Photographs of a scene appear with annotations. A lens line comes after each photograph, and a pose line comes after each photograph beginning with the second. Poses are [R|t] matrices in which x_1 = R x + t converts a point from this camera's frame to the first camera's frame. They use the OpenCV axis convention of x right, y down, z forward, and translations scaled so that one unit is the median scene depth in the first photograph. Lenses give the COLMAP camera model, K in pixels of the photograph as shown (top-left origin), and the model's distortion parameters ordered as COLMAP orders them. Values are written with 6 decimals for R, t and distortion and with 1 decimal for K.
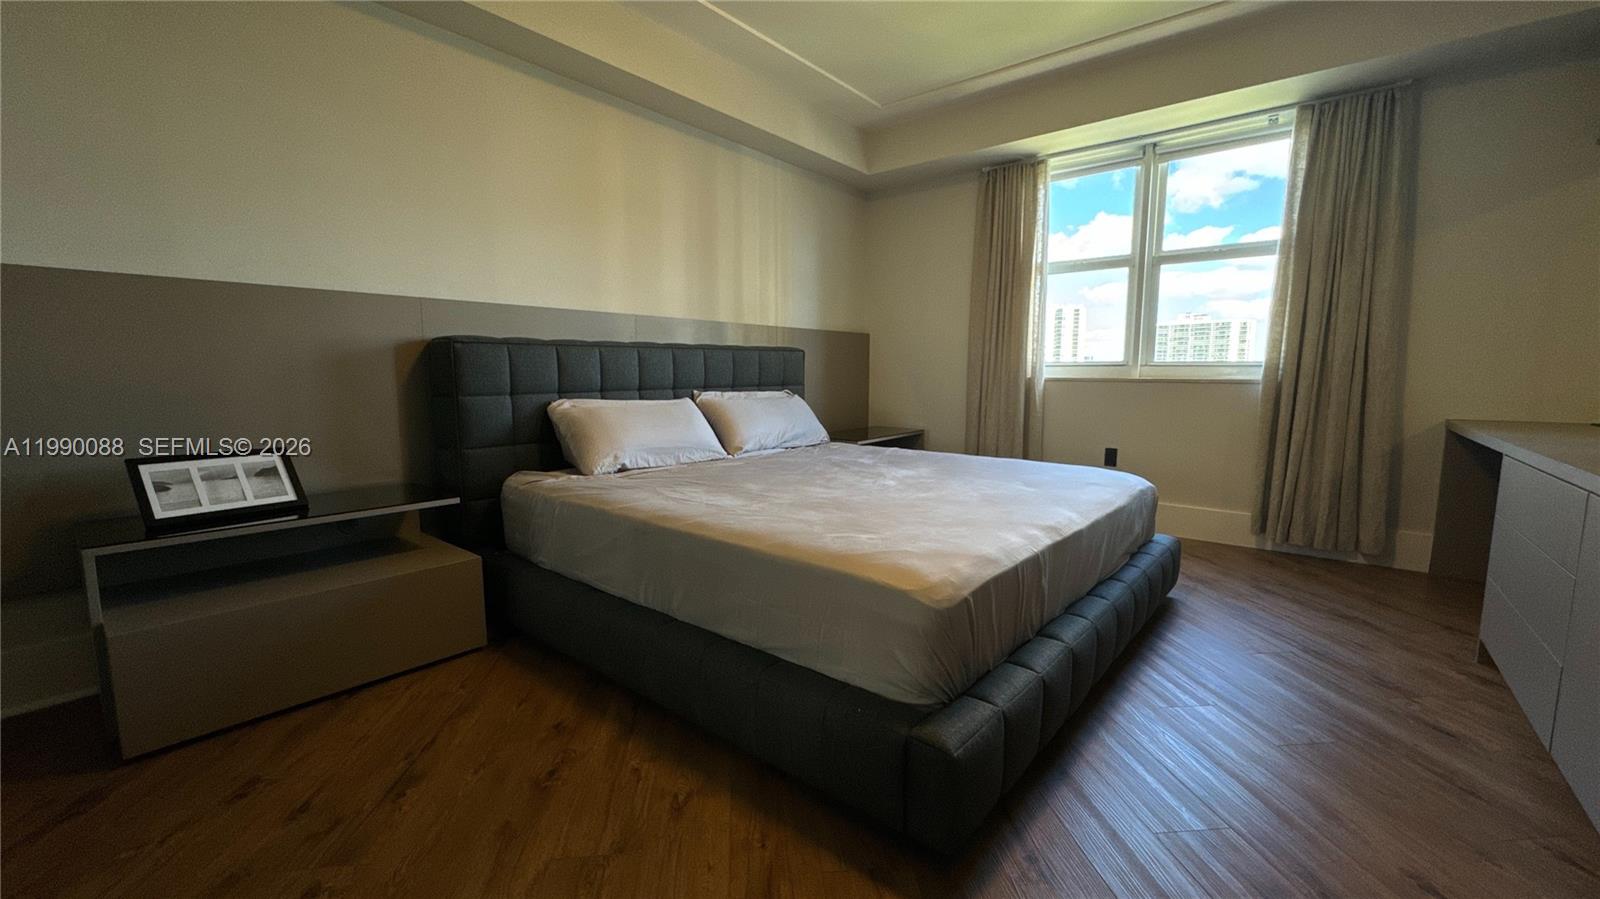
lens RADIAL K [[640.0, 0, 800.0], [0, 640.0, 449.5], [0, 0, 1]] dist [-0.002421, 0.000331]
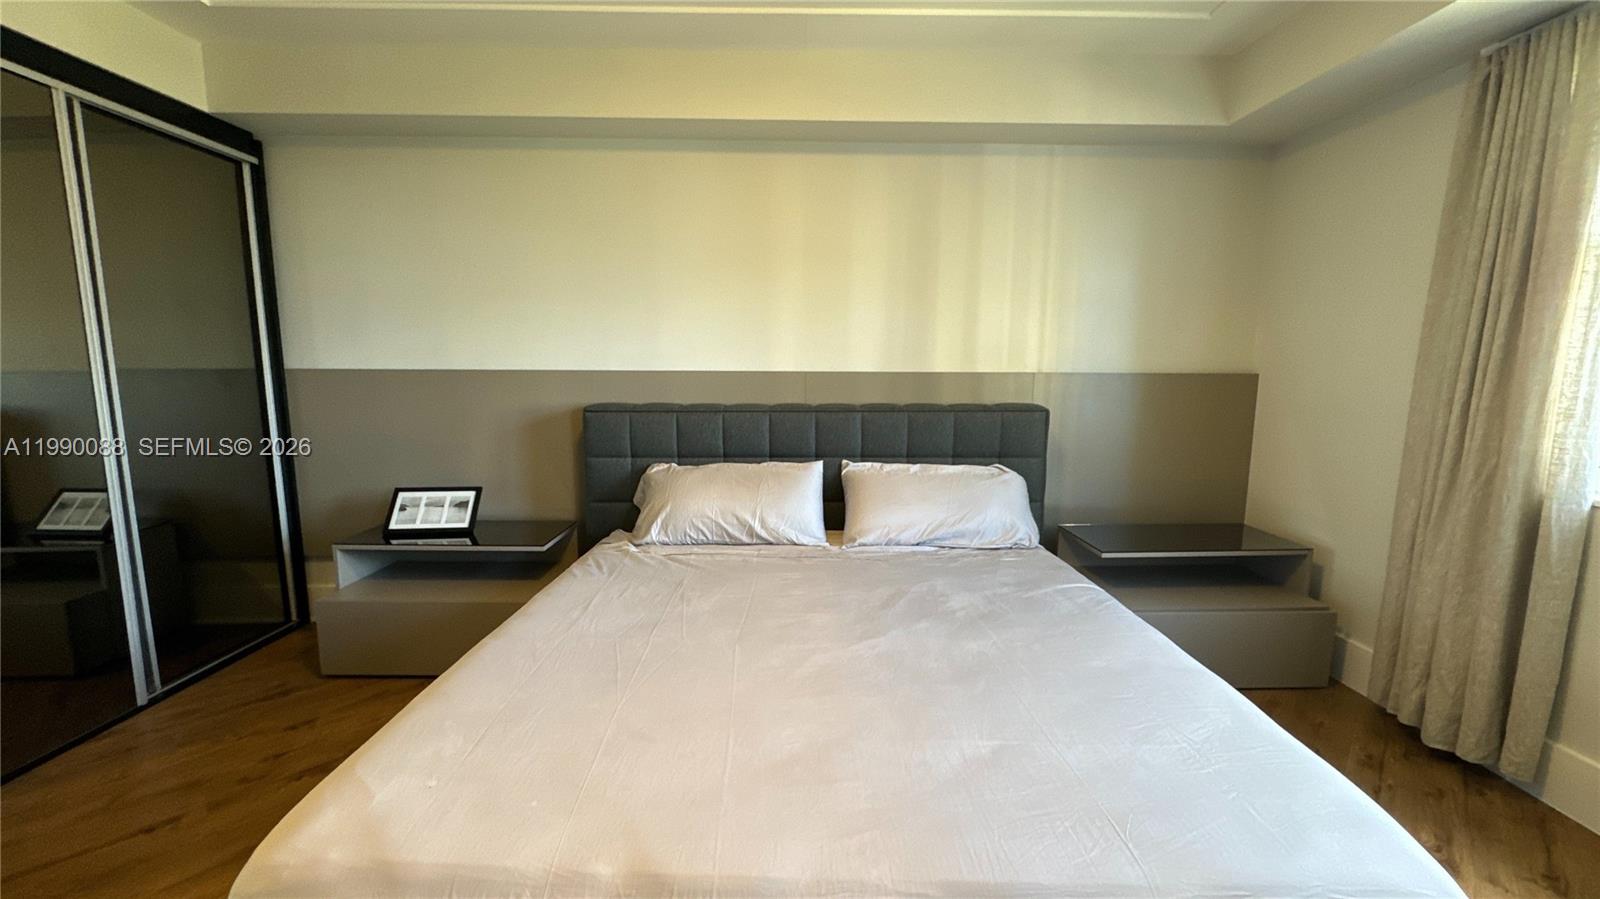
lens RADIAL K [[640.0, 0, 800.0], [0, 640.0, 449.5], [0, 0, 1]] dist [-0.002421, 0.000331]
pose [[0.645872, 0.103726, -0.756366, 0.427780], [-0.097986, 0.993796, 0.052615, -0.139220], [0.757131, 0.040131, 0.652029, 0.374529]]
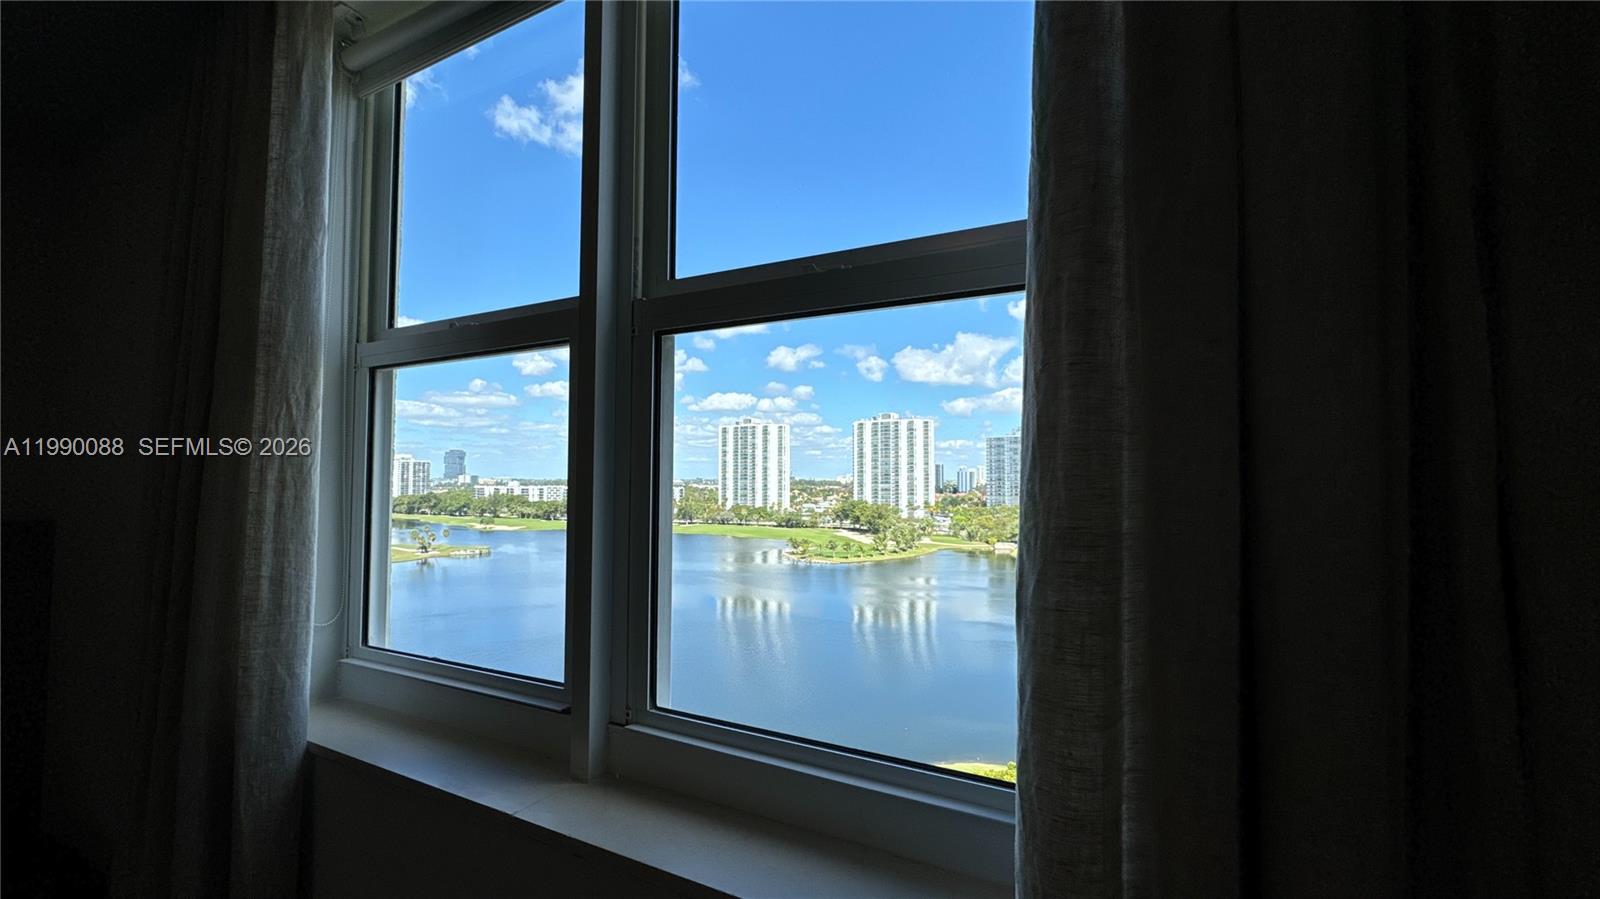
lens RADIAL K [[640.0, 0, 800.0], [0, 640.0, 449.5], [0, 0, 1]] dist [-0.002421, 0.000331]
pose [[0.979034, 0.007354, 0.203562, 0.623538], [0.026098, 0.986583, -0.161158, -0.218067], [-0.202016, 0.163092, 0.965707, 0.821596]]
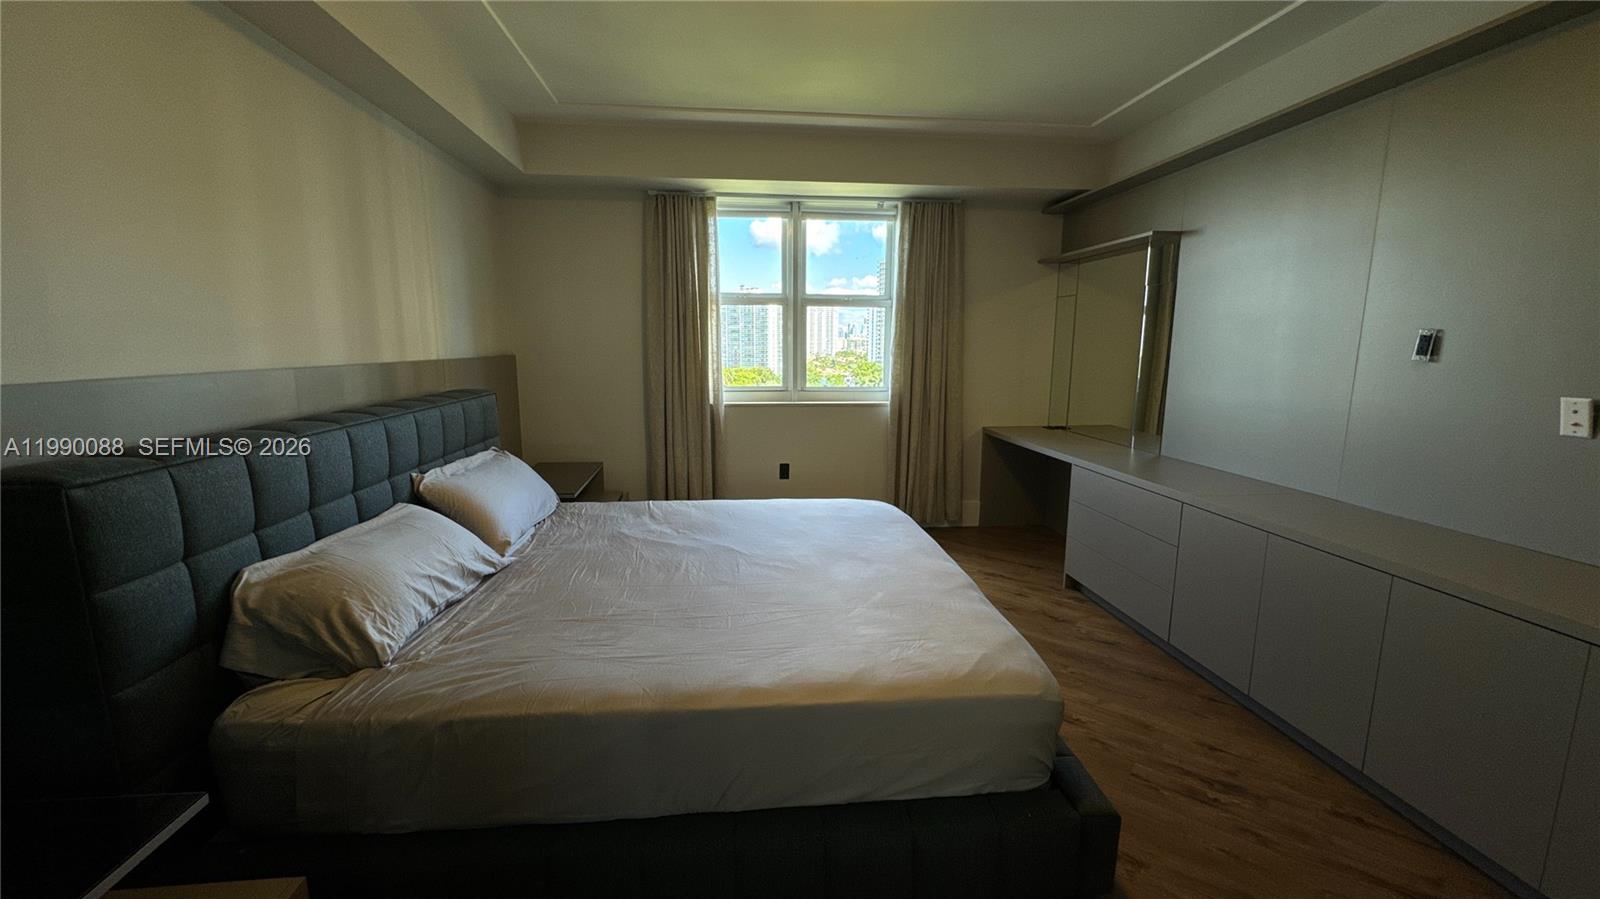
lens RADIAL K [[640.0, 0, 800.0], [0, 640.0, 449.5], [0, 0, 1]] dist [-0.002421, 0.000331]
pose [[0.700323, -0.115497, 0.704420, -0.344009], [0.082838, 0.993306, 0.080507, -0.133450], [-0.709003, 0.001972, 0.705202, 0.189010]]
